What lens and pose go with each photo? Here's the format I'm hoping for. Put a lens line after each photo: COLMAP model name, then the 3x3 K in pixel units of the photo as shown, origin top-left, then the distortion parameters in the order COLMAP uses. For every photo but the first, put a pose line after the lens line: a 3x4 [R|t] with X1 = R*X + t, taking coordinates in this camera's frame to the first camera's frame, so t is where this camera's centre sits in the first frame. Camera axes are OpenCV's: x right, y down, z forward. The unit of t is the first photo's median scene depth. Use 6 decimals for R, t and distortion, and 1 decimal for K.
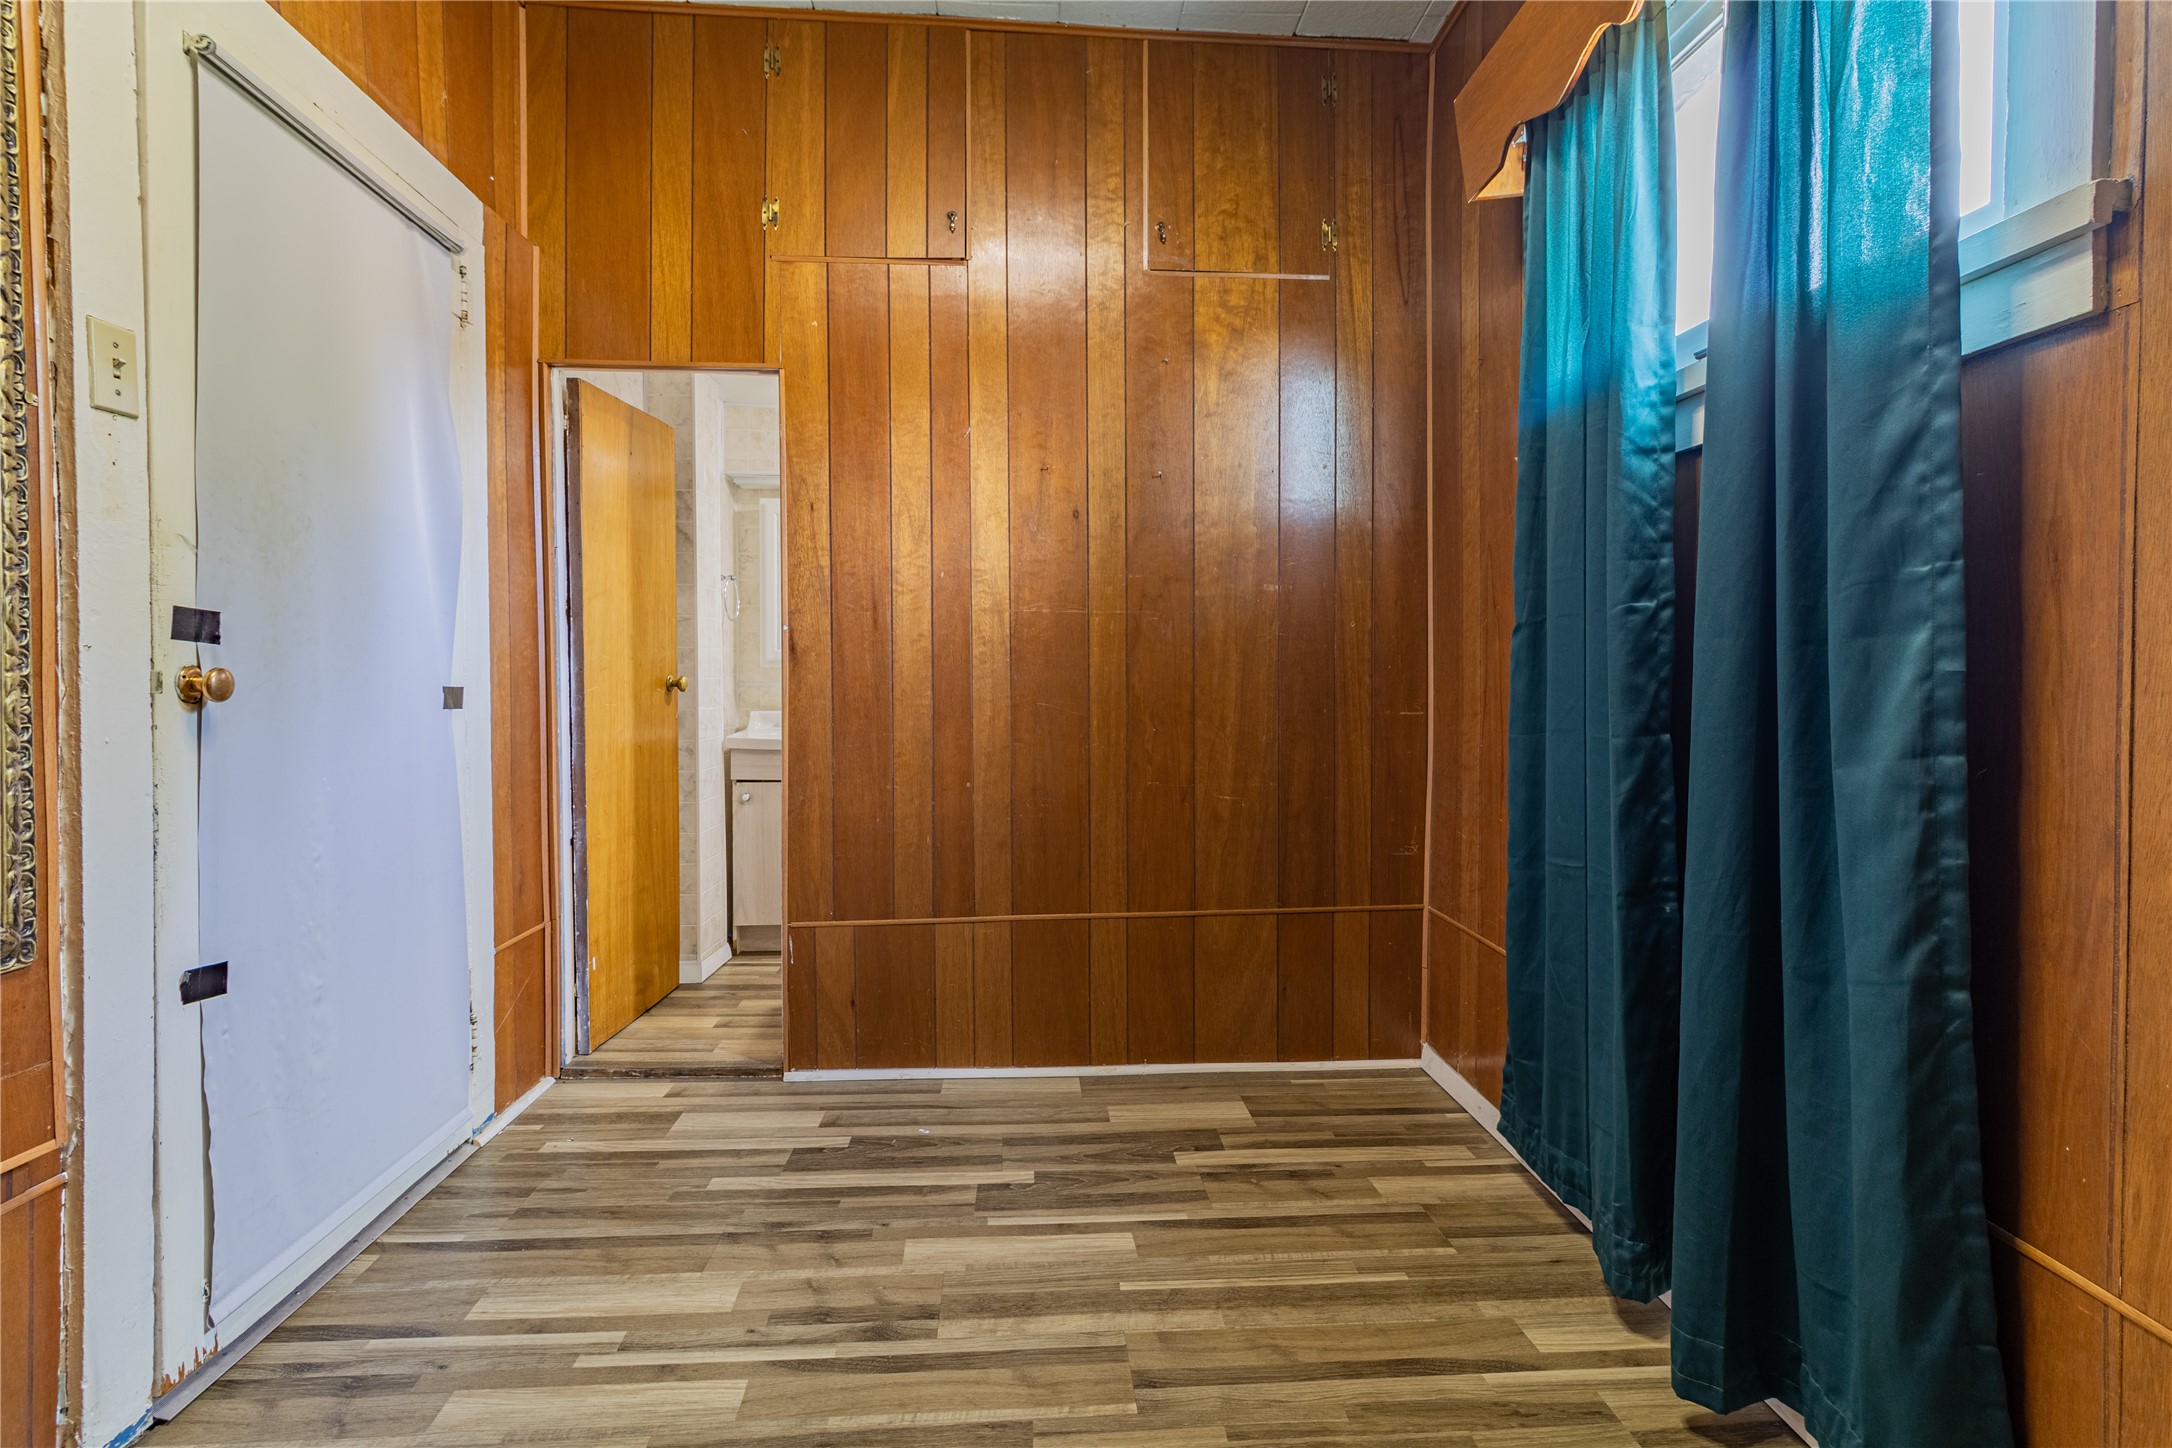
lens RADIAL K [[1058.3, 0, 1095.4], [0, 1058.3, 701.7], [0, 0, 1]] dist [0.018421, -0.000957]
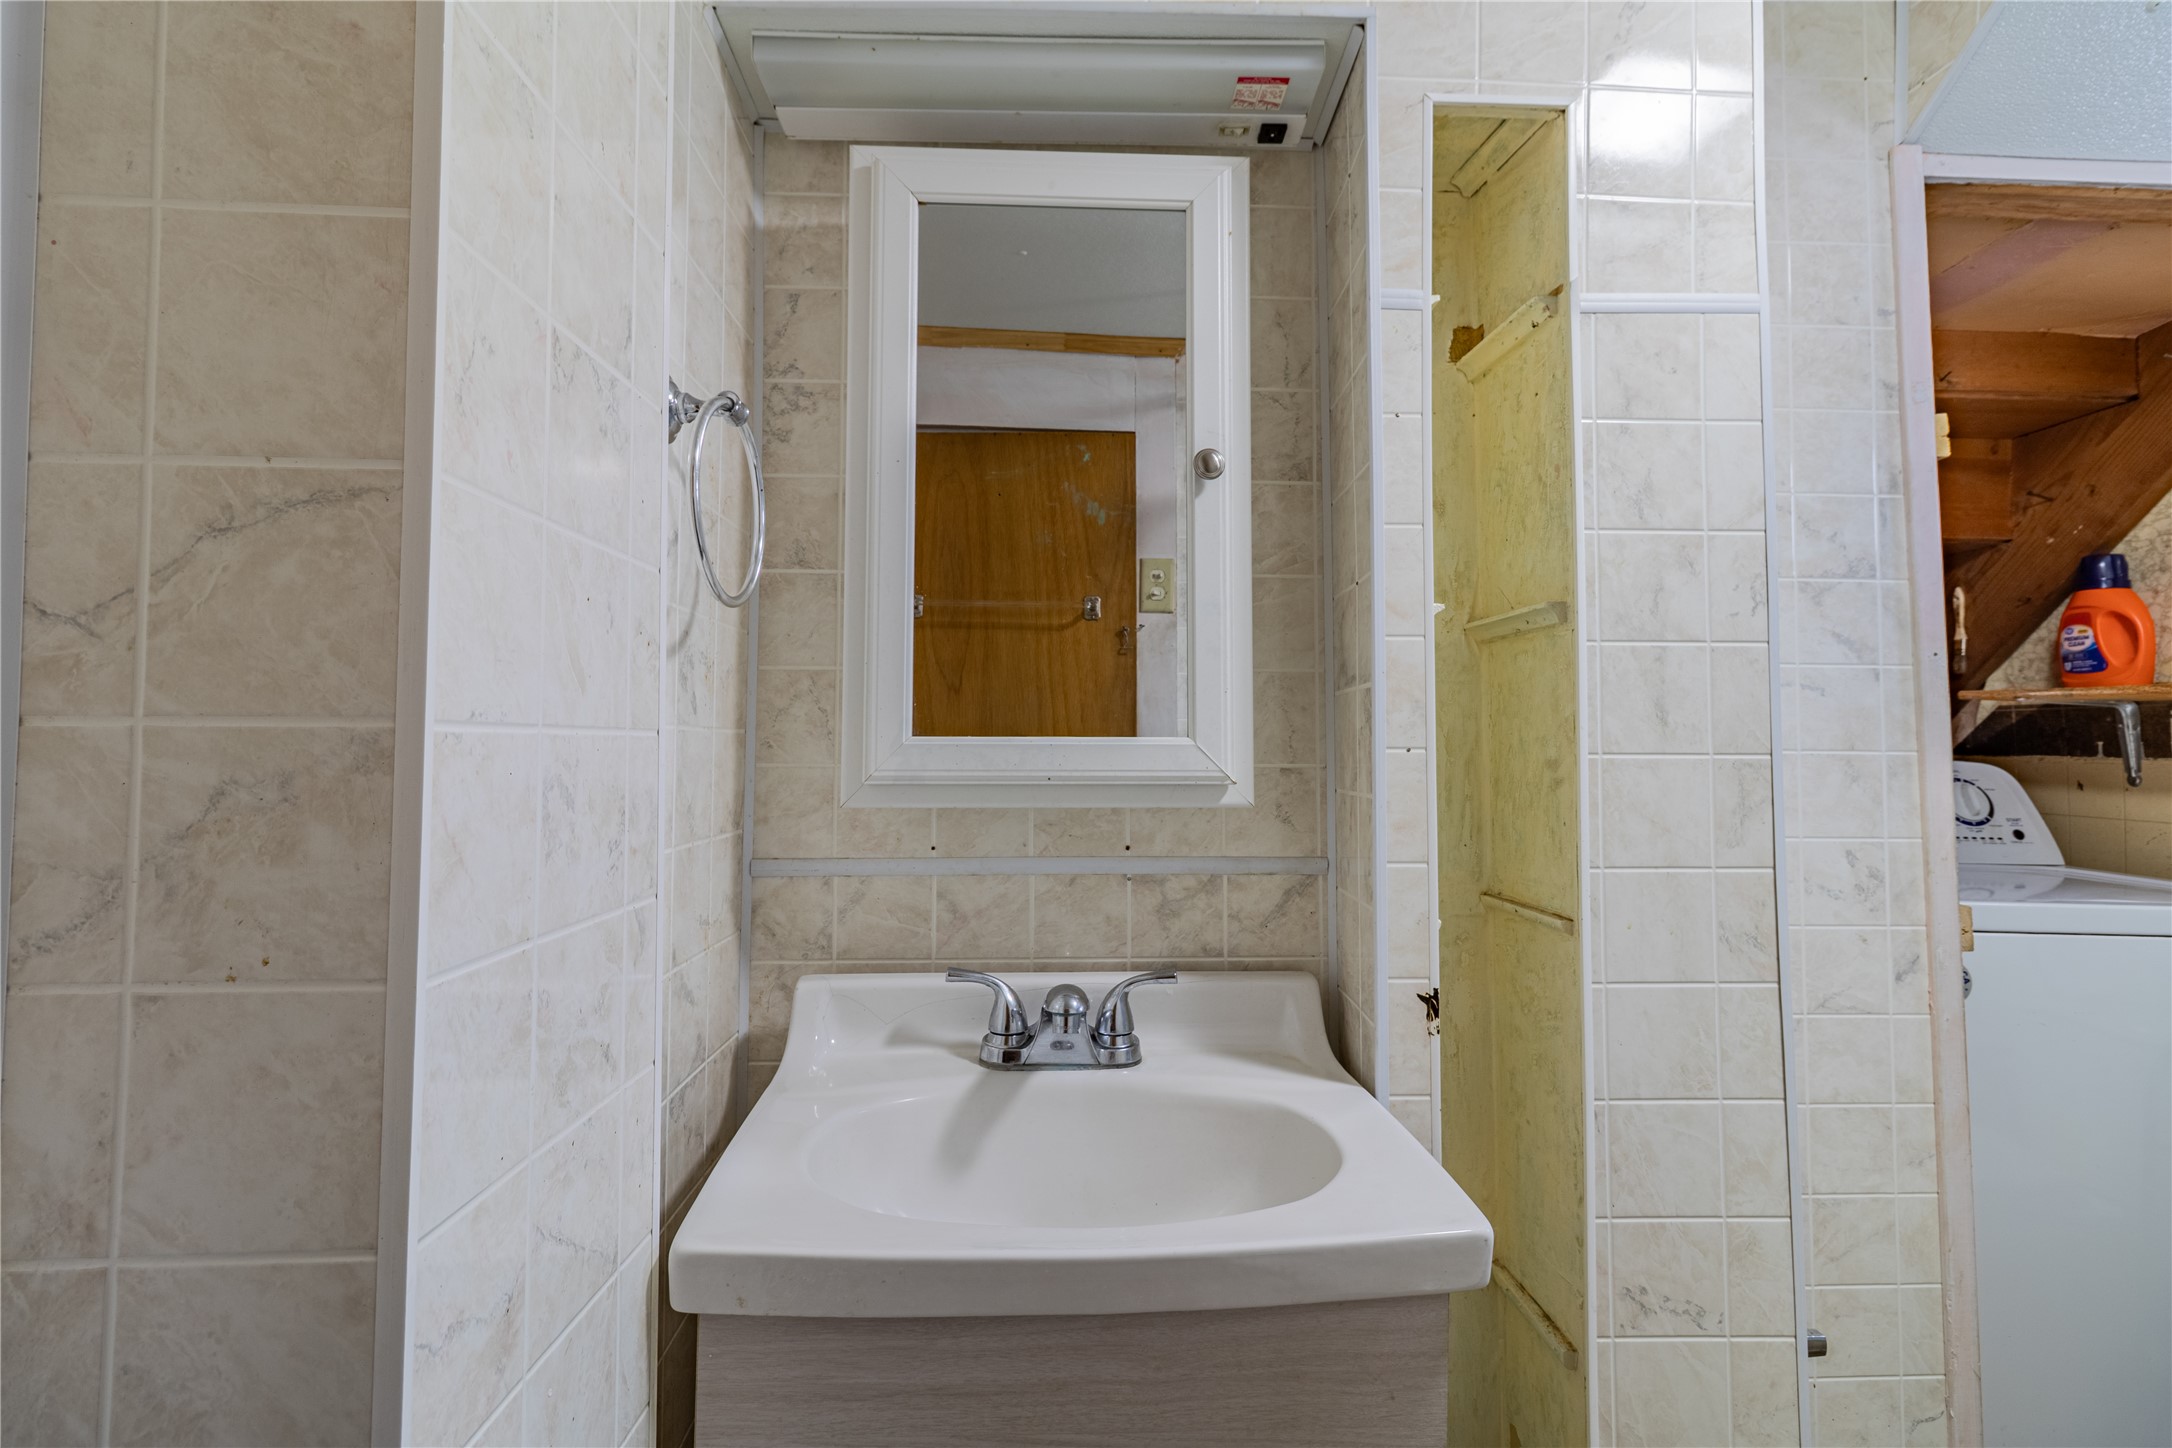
lens RADIAL K [[1058.3, 0, 1095.4], [0, 1058.3, 701.7], [0, 0, 1]] dist [0.018421, -0.000957]
pose [[0.999704, -0.000608, -0.024320, -0.246274], [-0.001036, 0.997716, -0.067547, -0.039607], [0.024306, 0.067552, 0.997420, 0.739369]]
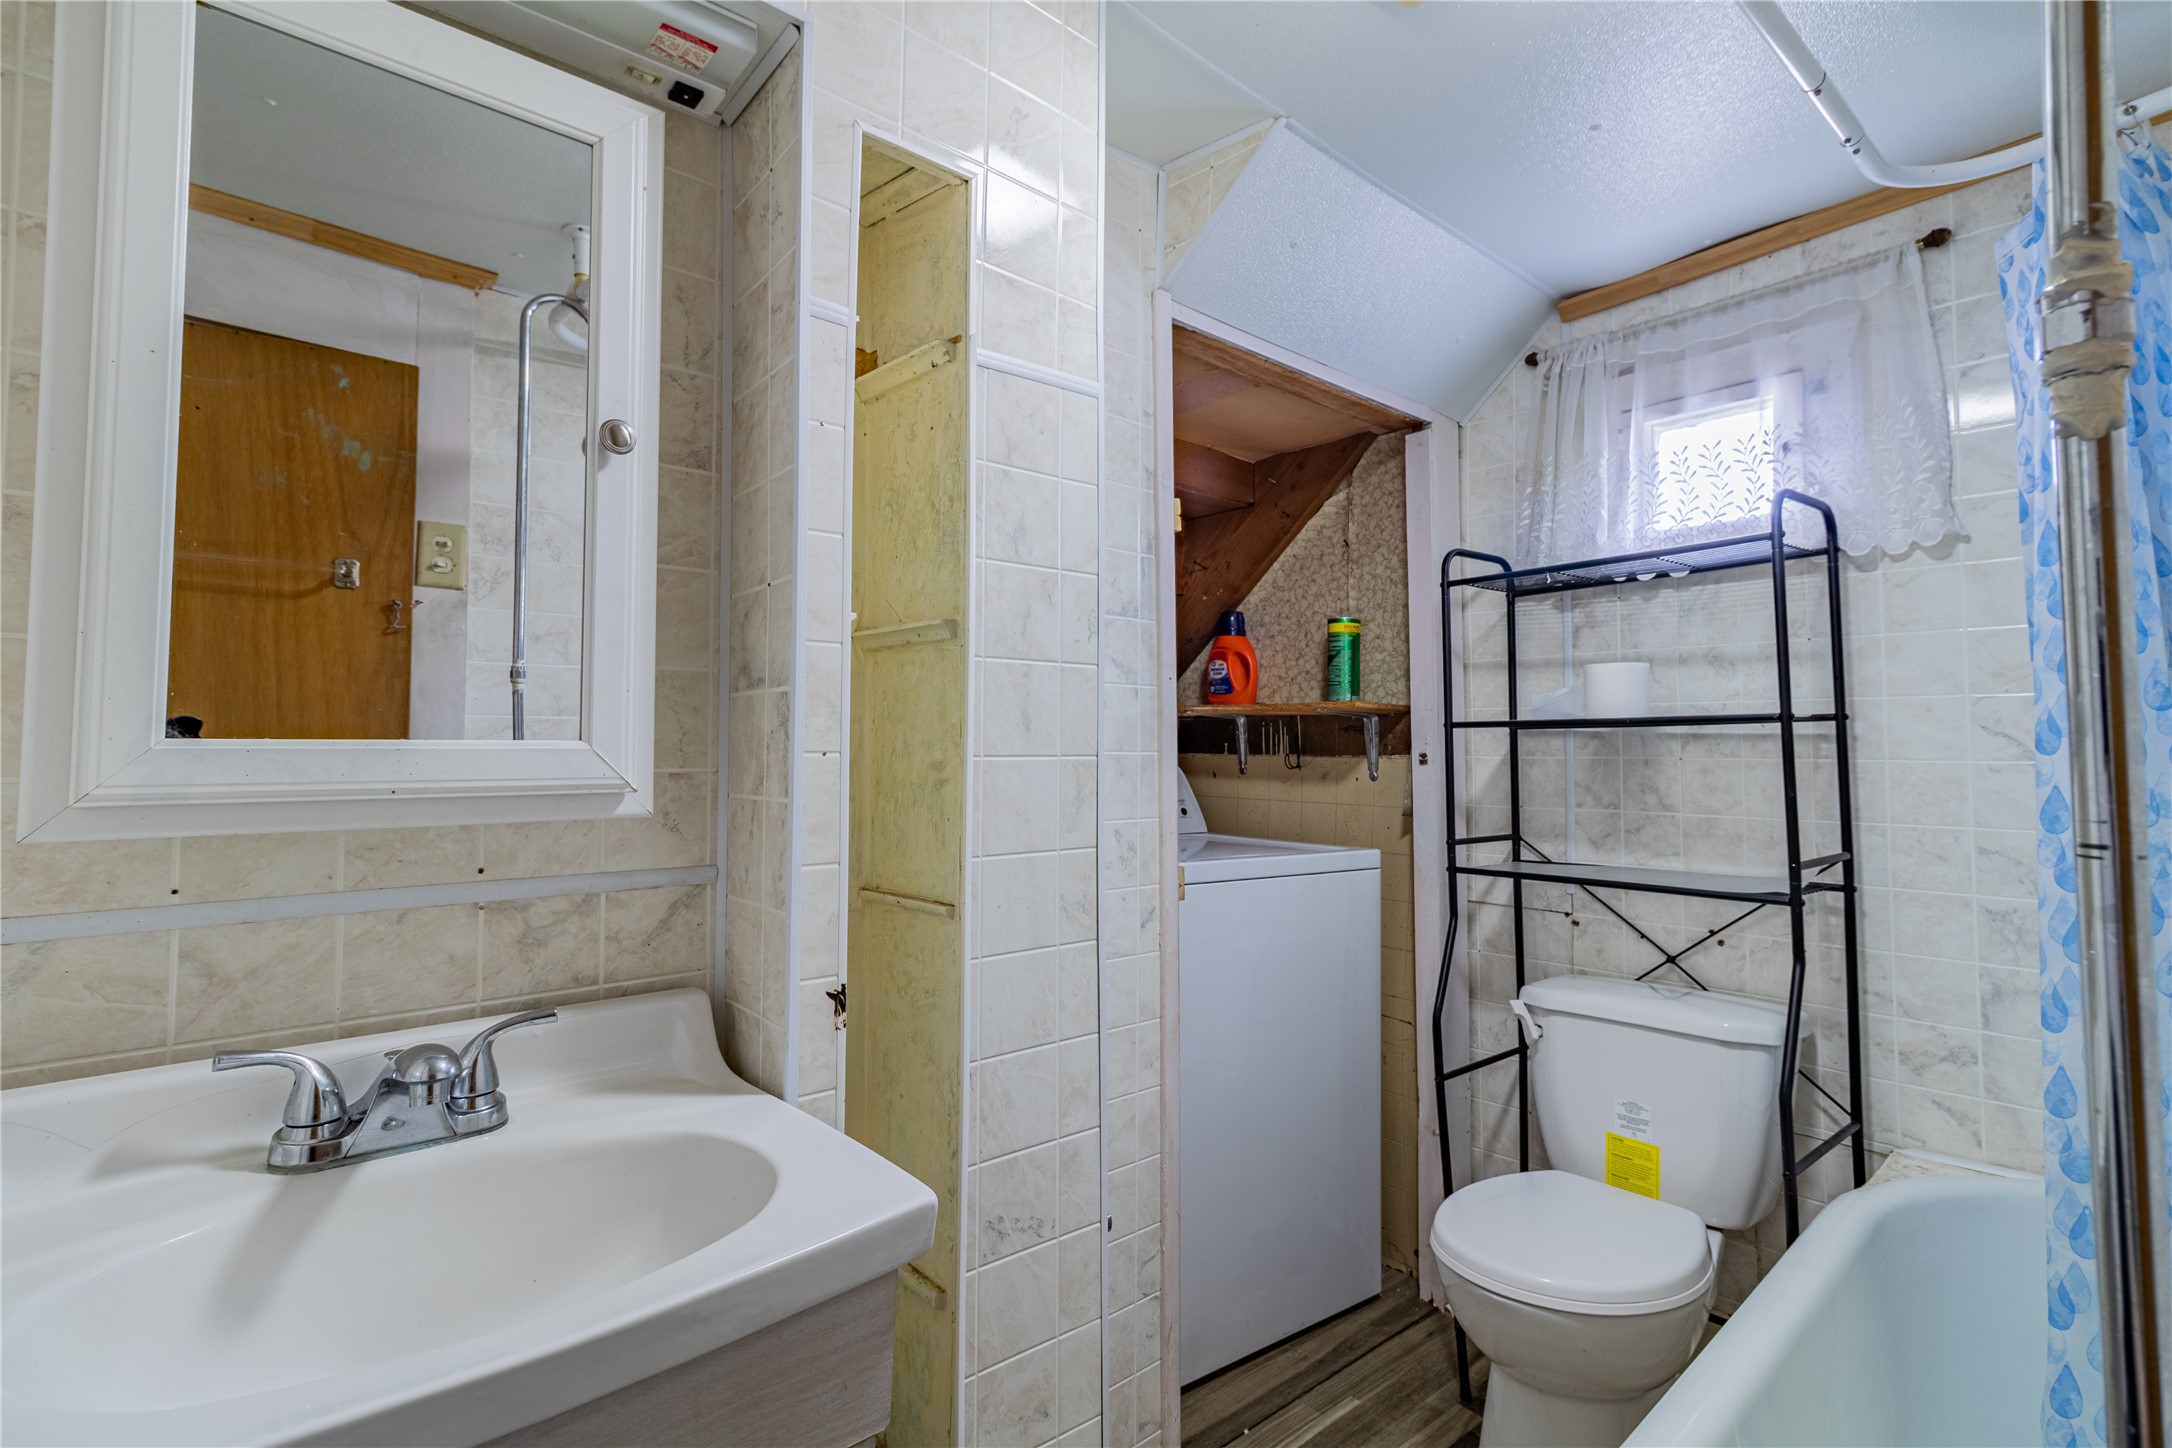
lens RADIAL K [[1058.3, 0, 1095.4], [0, 1058.3, 701.7], [0, 0, 1]] dist [0.018421, -0.000957]
pose [[0.796300, 0.026317, 0.604329, -0.278790], [0.013400, 0.998041, -0.061119, -0.041156], [-0.604753, 0.056767, 0.794387, 0.747993]]
